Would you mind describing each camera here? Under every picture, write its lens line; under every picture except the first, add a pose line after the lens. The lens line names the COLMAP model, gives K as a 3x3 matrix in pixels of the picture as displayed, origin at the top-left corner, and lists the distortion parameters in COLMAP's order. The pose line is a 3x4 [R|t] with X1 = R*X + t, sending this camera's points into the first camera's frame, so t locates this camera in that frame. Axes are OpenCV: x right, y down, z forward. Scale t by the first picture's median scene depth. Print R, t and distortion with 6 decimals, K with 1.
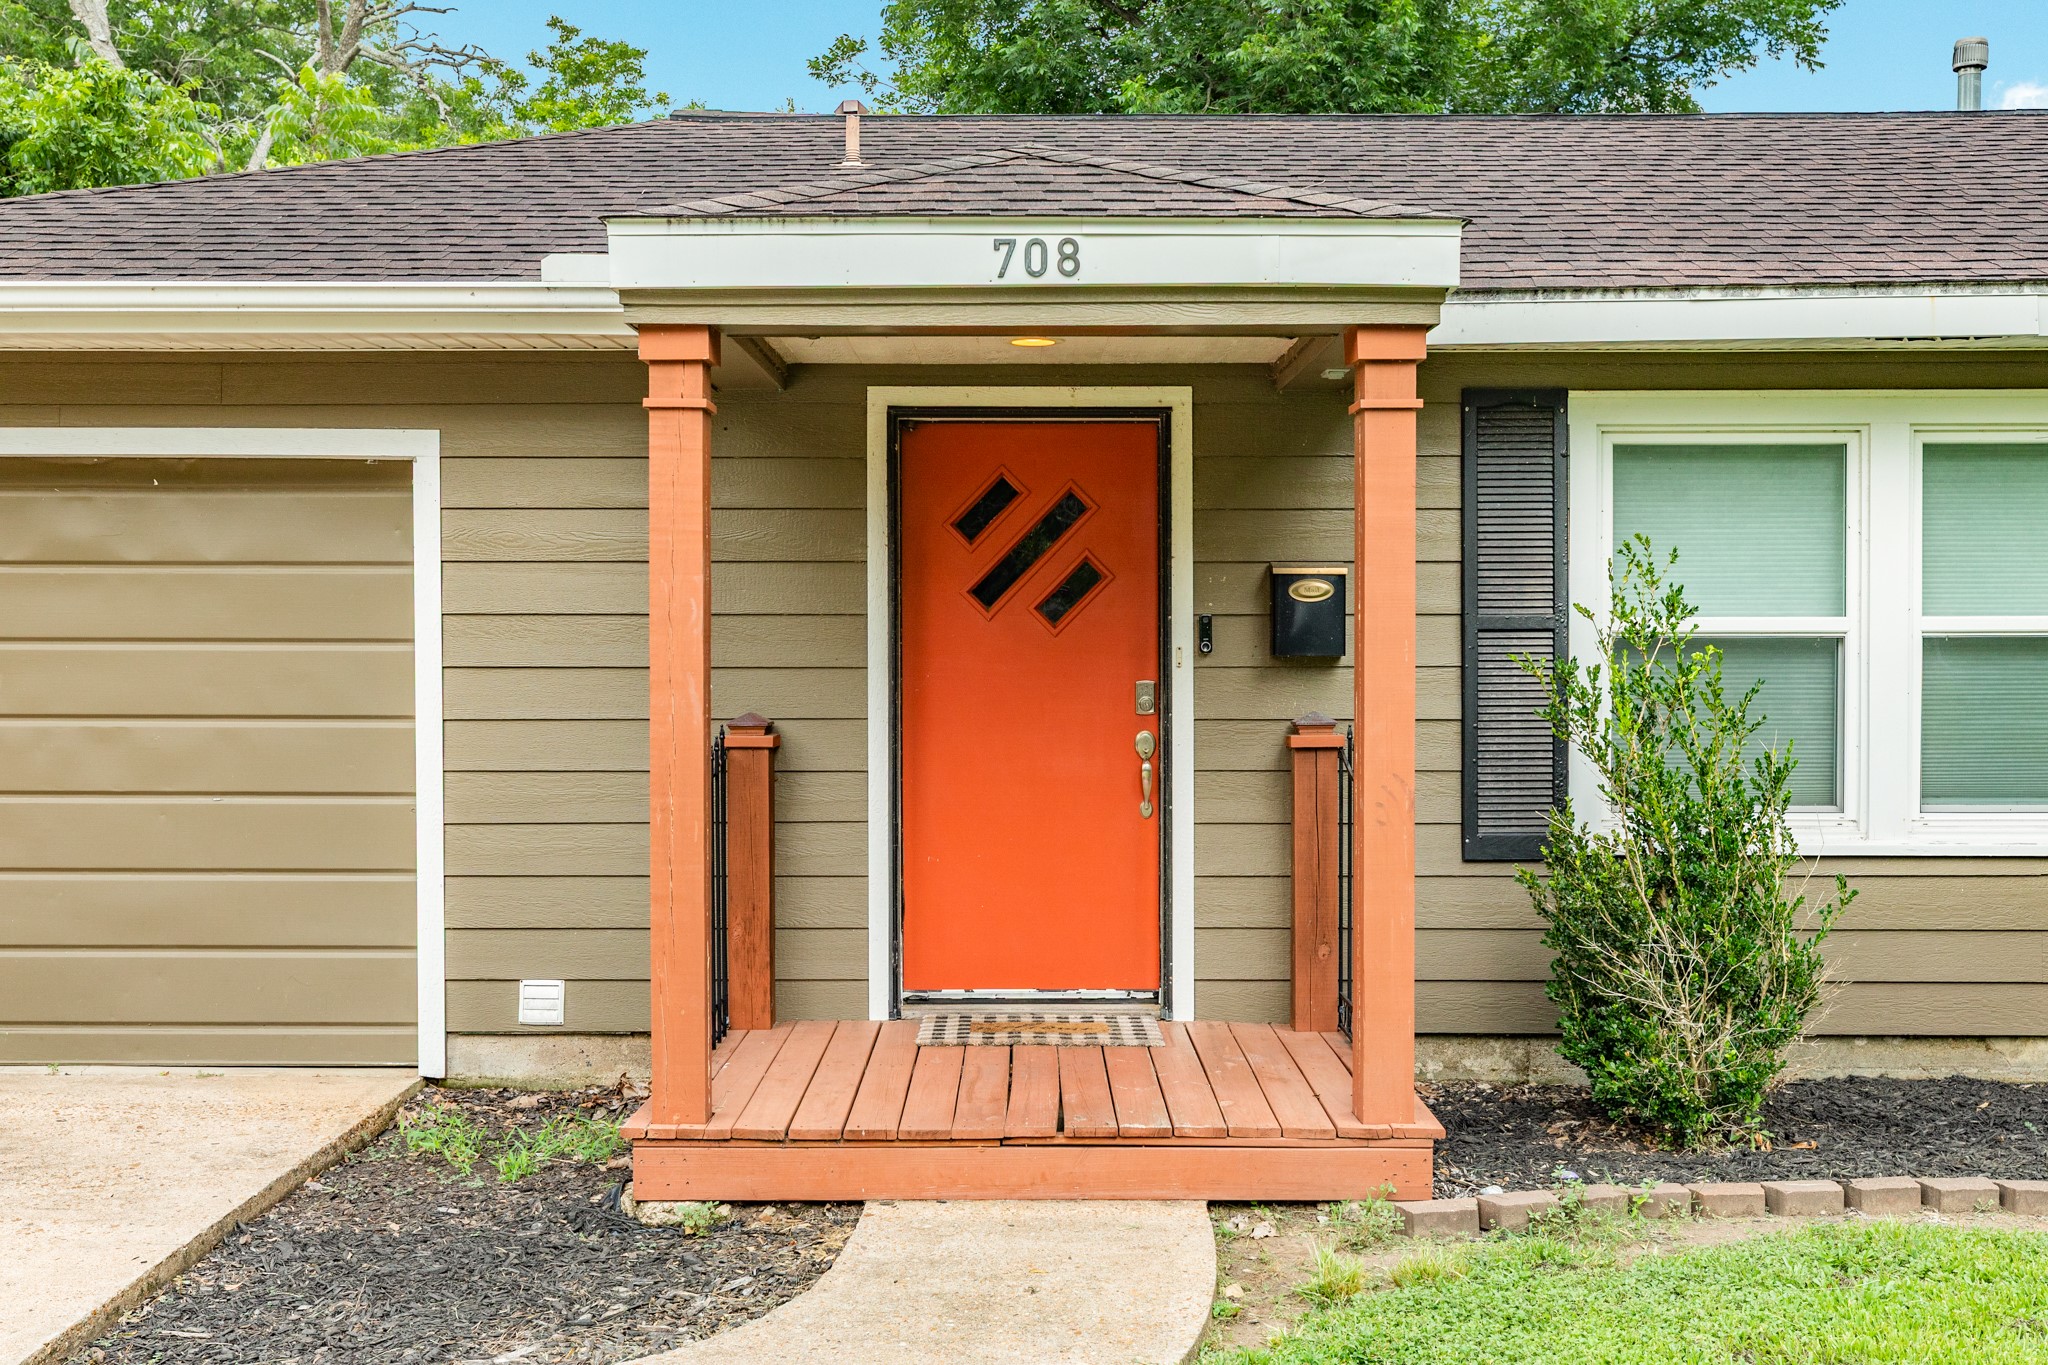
lens RADIAL K [[2027.1, 0, 976.3], [0, 2027.1, 642.1], [0, 0, 1]] dist [0.066748, -0.270954]
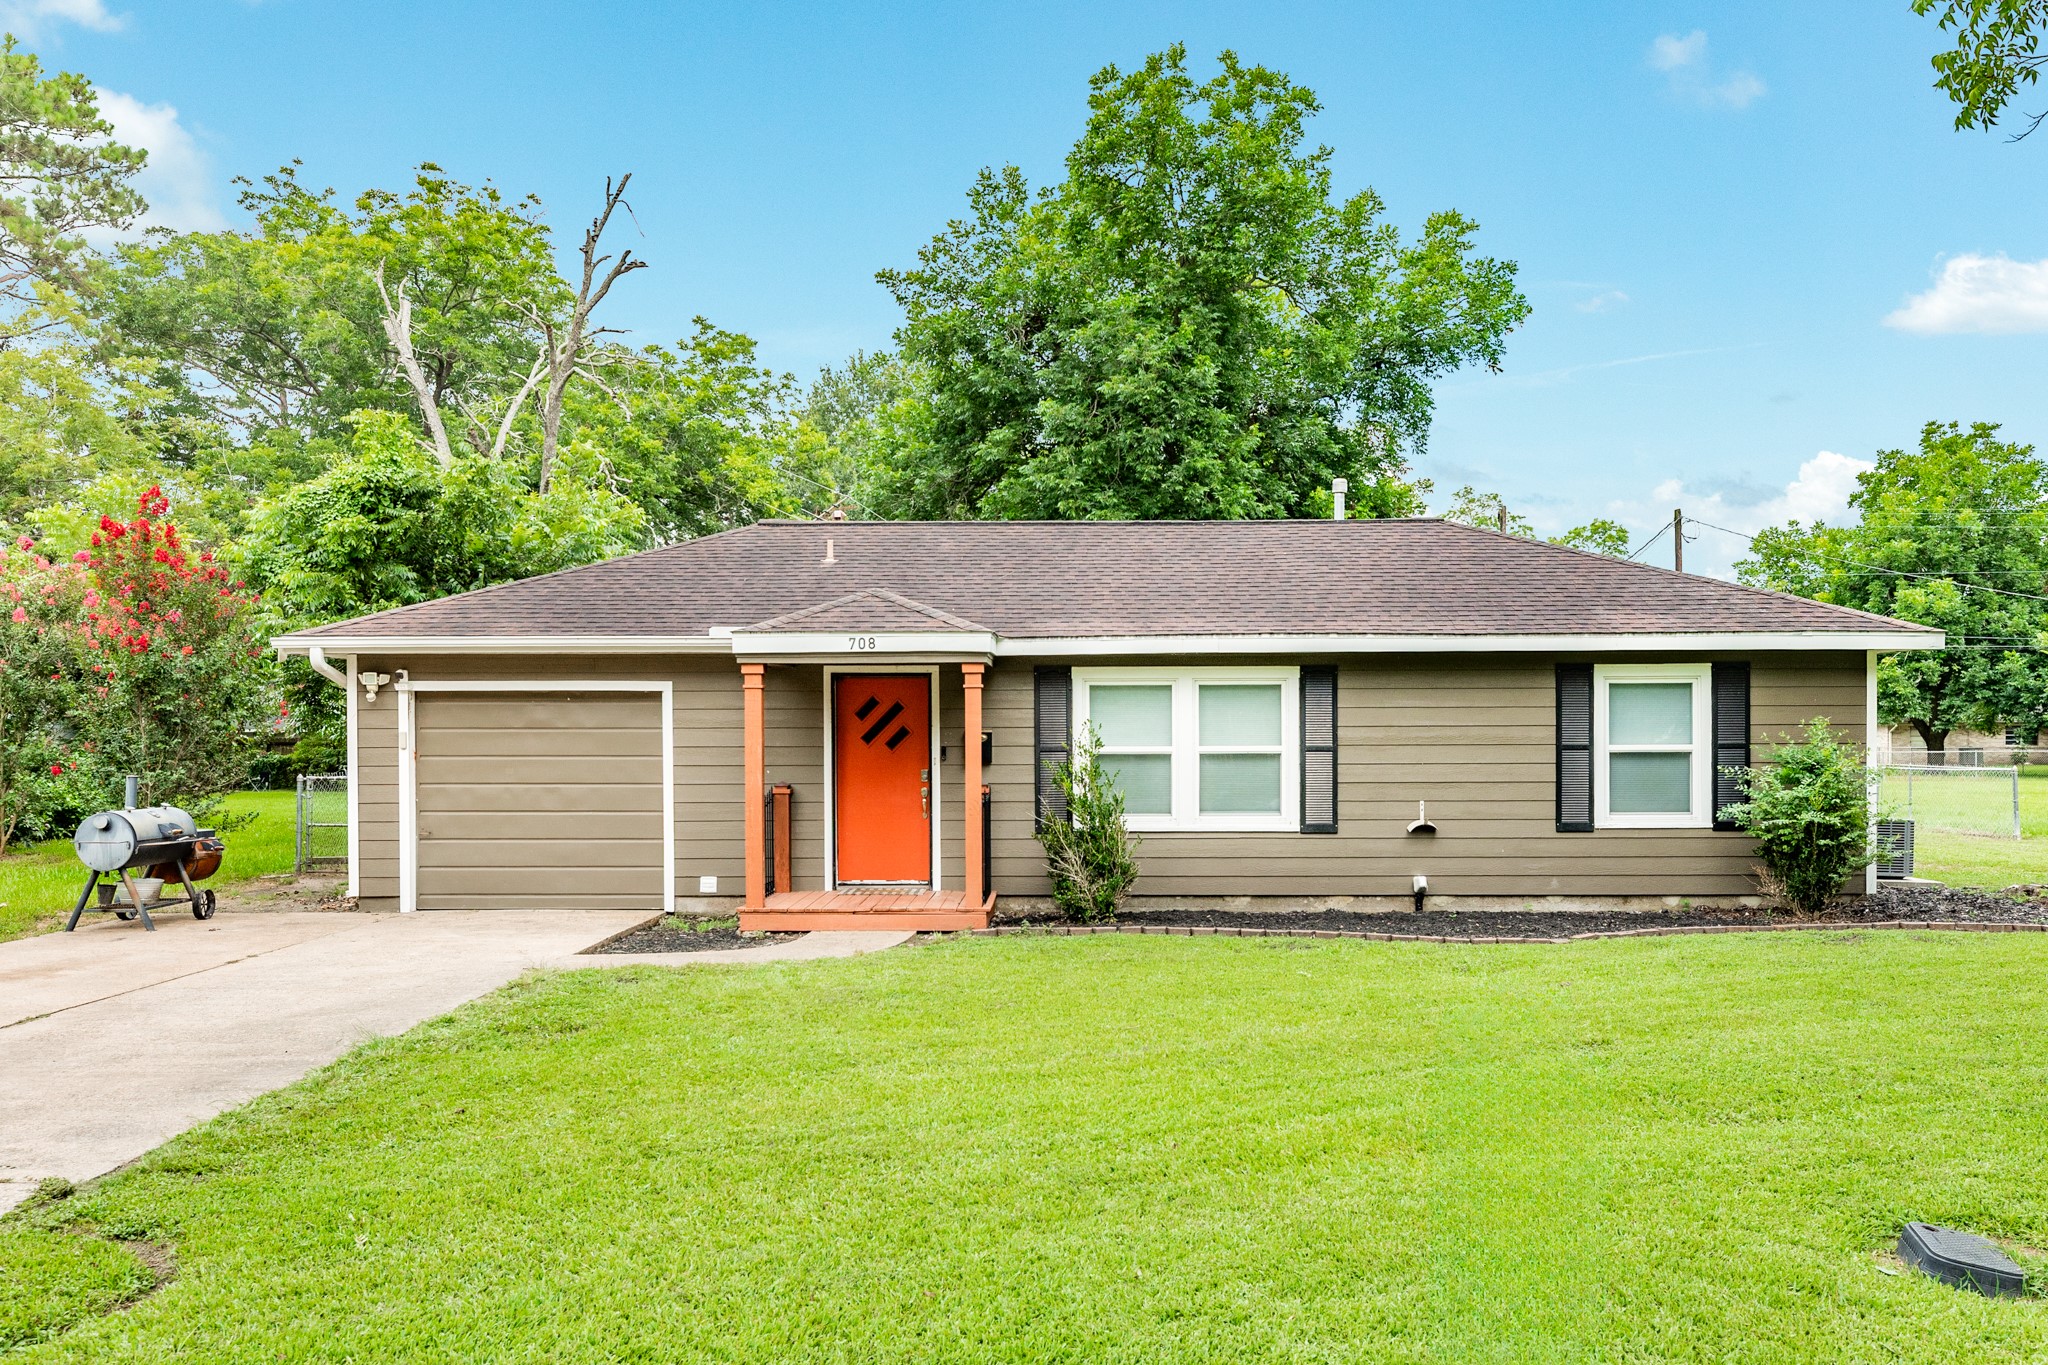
lens RADIAL K [[1625.4, 0, 1031.0], [0, 1625.4, 713.6], [0, 0, 1]] dist [0.014953, 0.002562]
pose [[0.999993, -0.002599, 0.002638, 0.227563], [0.002614, 0.999979, -0.005911, -0.045129], [-0.002623, 0.005918, 0.999979, -1.257278]]
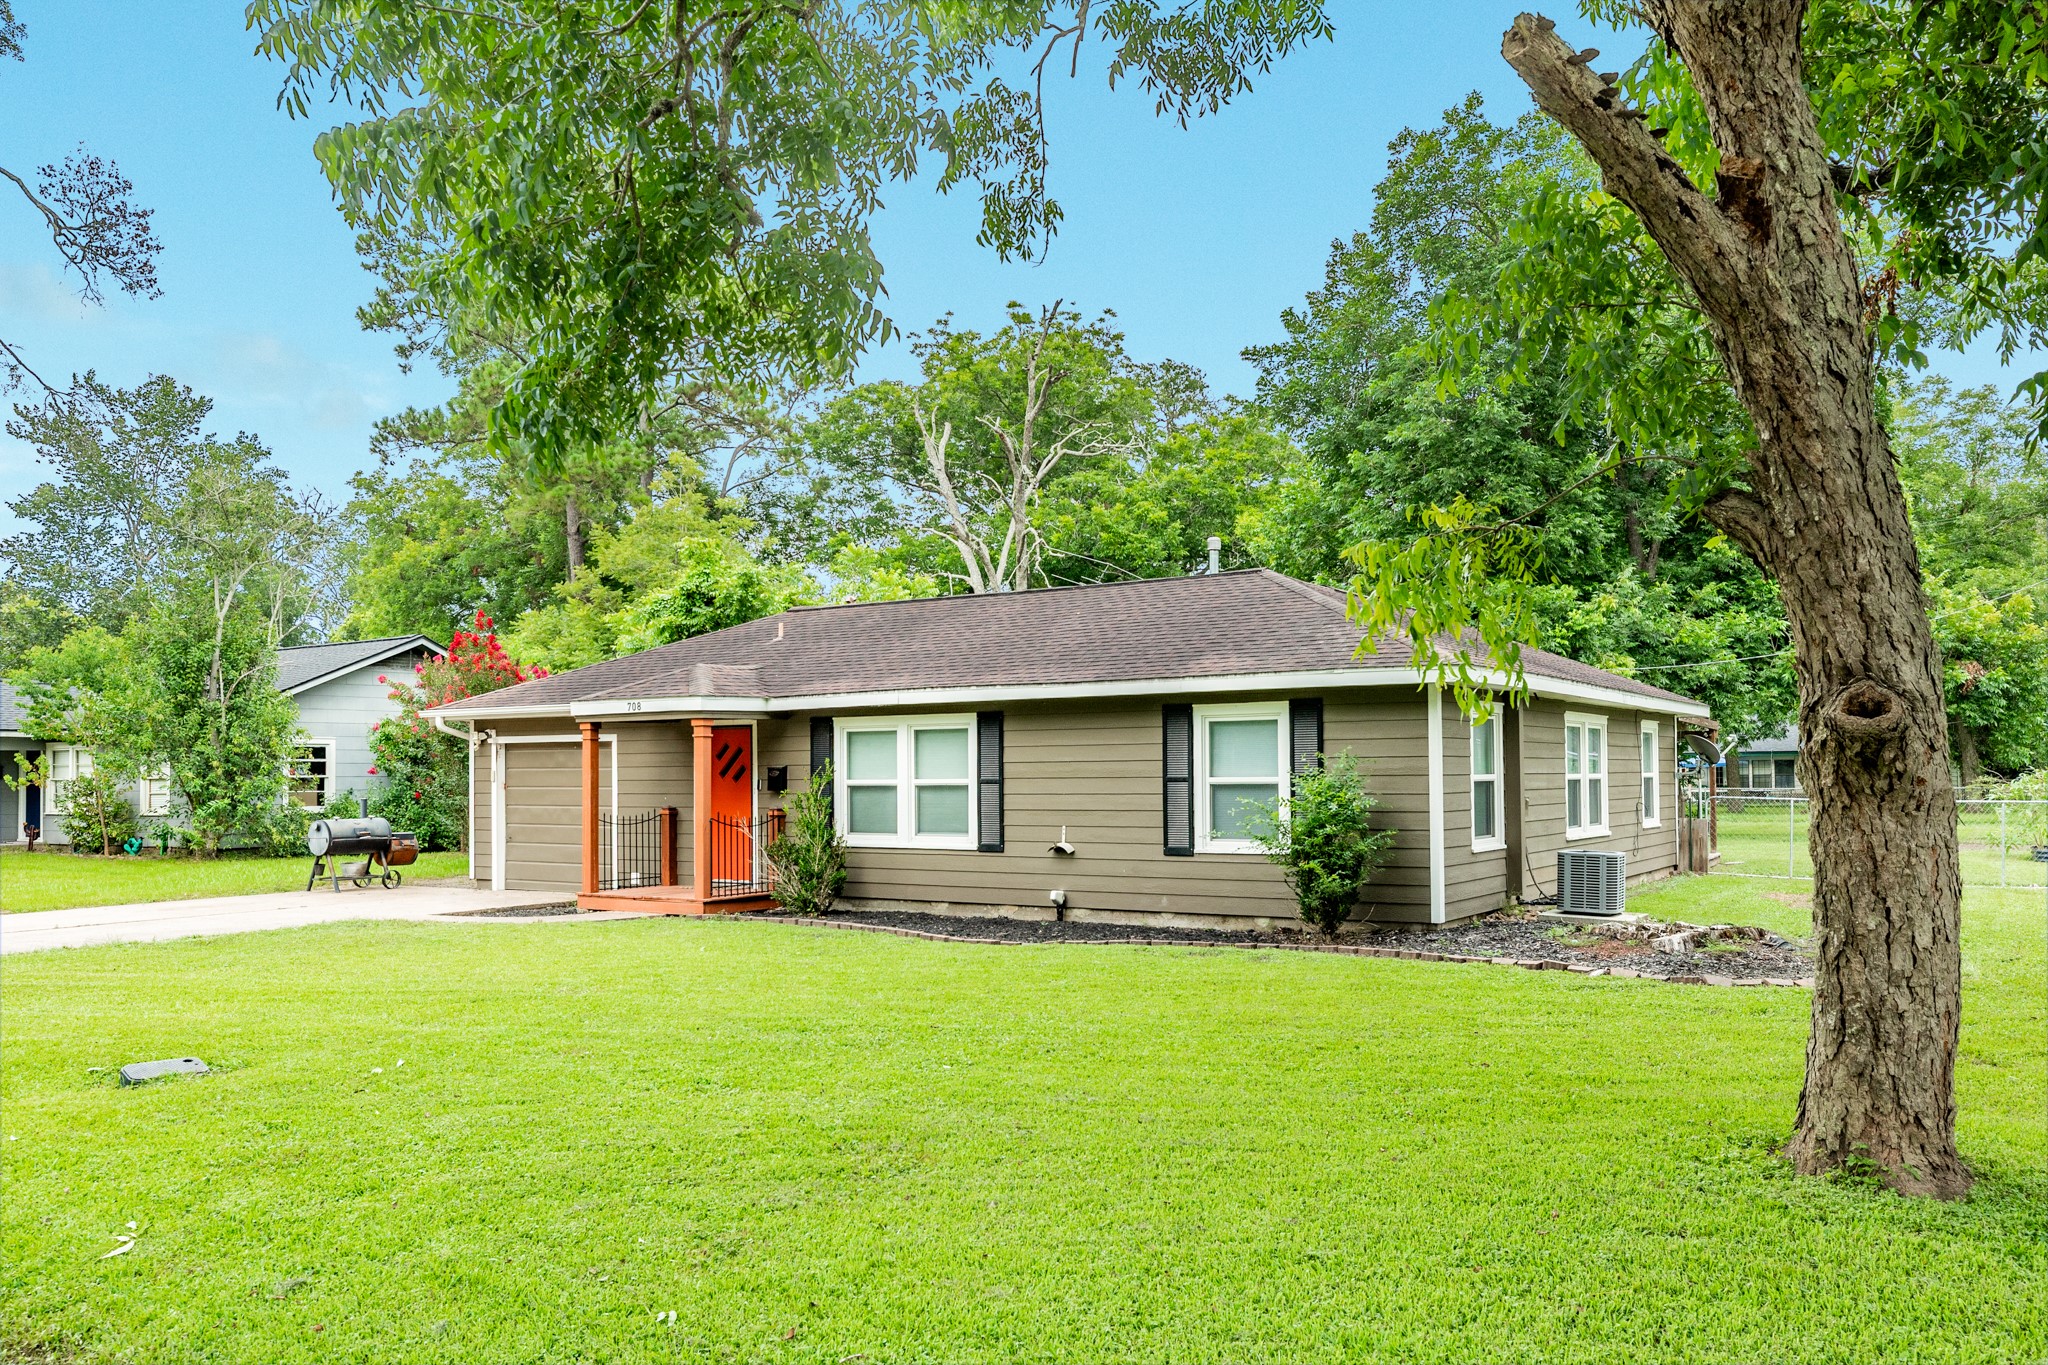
lens RADIAL K [[1587.5, 0, 1026.3], [0, 1587.5, 715.7], [0, 0, 1]] dist [-0.006949, -0.000992]
pose [[0.842246, -0.026169, -0.538459, 2.101593], [0.012526, 0.999501, -0.028983, -0.040511], [0.538949, 0.017666, 0.842153, -1.196578]]
